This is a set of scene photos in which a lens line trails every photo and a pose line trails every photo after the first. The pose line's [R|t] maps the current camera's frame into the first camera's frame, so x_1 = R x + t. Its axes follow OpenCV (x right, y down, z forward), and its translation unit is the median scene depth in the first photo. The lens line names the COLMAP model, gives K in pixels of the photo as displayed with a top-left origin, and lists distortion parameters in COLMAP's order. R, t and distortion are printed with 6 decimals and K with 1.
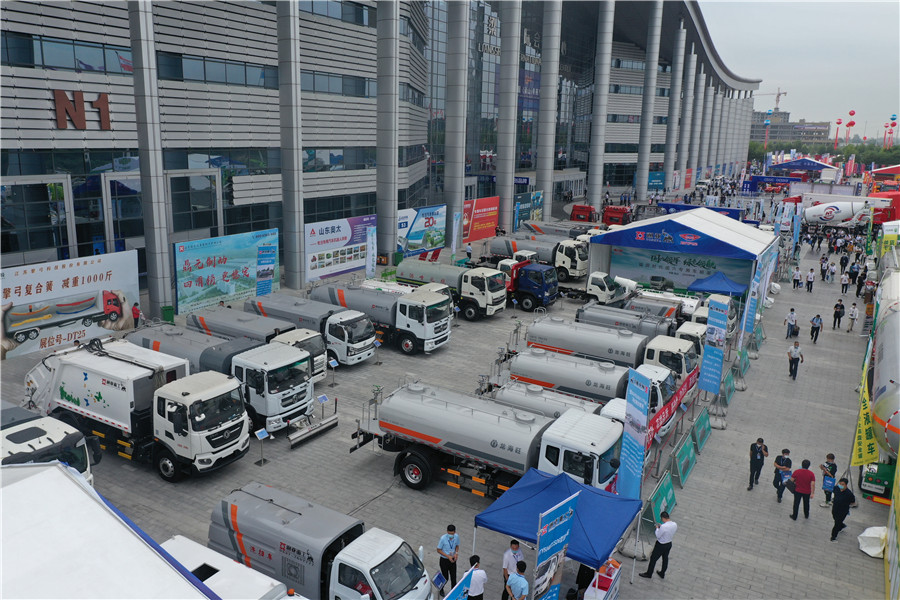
lens RADIAL K [[690.8, 0, 450.0], [0, 690.8, 300.0], [0, 0, 1]] dist [0.048233, -0.001403]
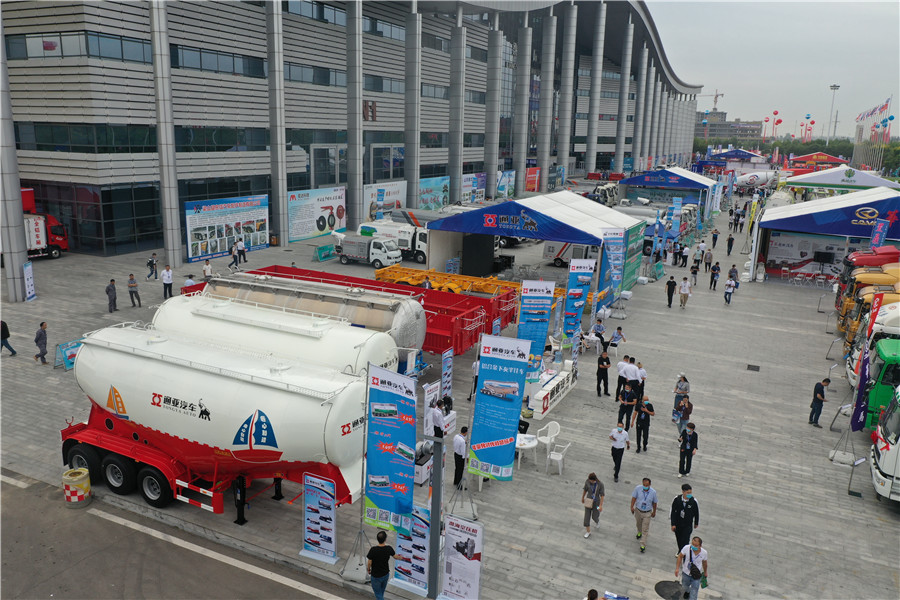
lens RADIAL K [[761.7, 0, 450.0], [0, 761.7, 300.0], [0, 0, 1]] dist [0.078938, 0.001658]
pose [[0.994667, -0.002225, 0.103115, -0.160916], [0.003354, 0.999936, -0.010773, 0.085576], [-0.103085, 0.011062, 0.994611, -0.346951]]
